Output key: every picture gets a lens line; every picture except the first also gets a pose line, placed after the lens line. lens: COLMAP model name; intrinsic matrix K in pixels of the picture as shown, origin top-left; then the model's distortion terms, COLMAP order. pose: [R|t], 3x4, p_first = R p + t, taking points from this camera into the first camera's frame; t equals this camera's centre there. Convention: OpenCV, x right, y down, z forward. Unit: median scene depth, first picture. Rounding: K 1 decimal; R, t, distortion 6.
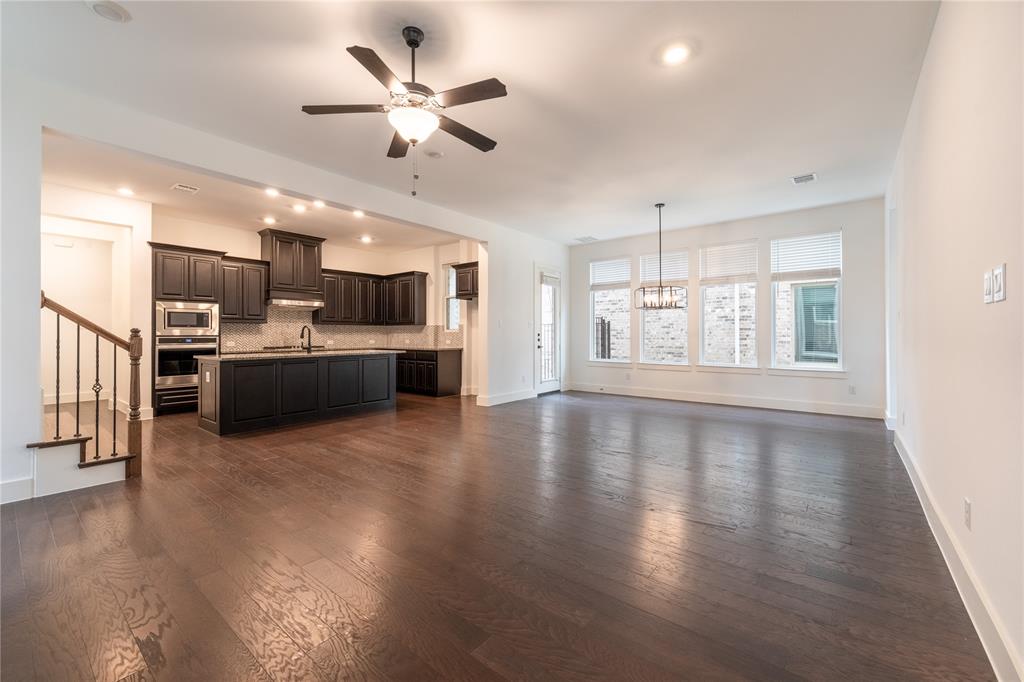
lens RADIAL K [[411.8, 0, 512.7], [0, 411.8, 334.9], [0, 0, 1]] dist [0.002349, -0.000432]
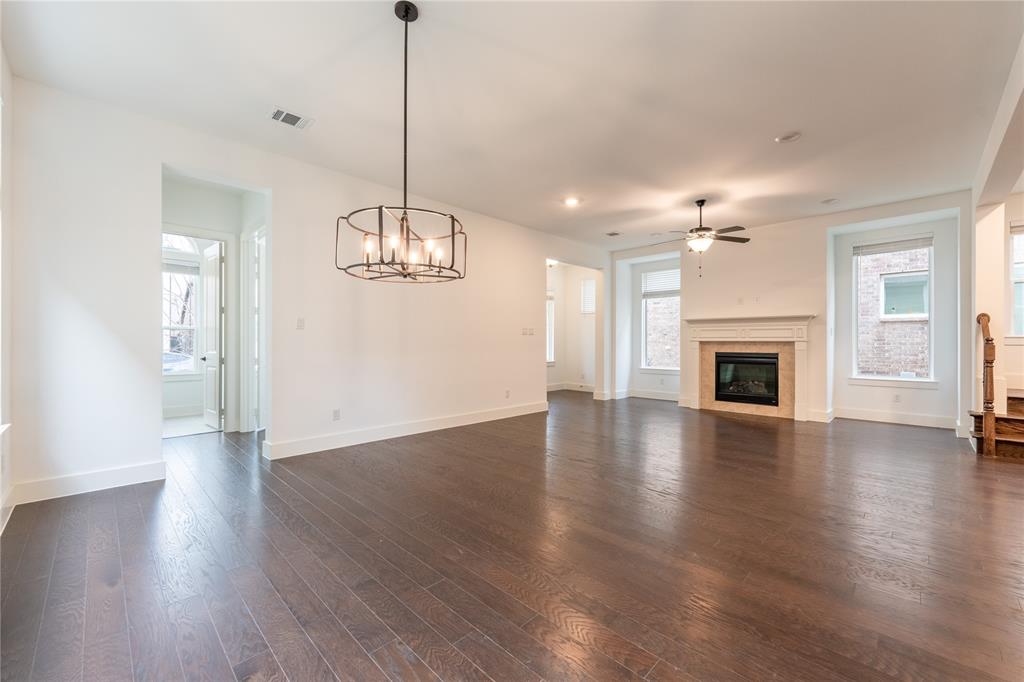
lens RADIAL K [[411.8, 0, 515.6], [0, 411.8, 340.6], [0, 0, 1]] dist [0.002349, -0.000432]
pose [[-0.995713, -0.000106, 0.092493, 0.197745], [-0.000511, 0.999990, -0.004352, 0.001869], [-0.092492, -0.004381, -0.995704, 1.250890]]
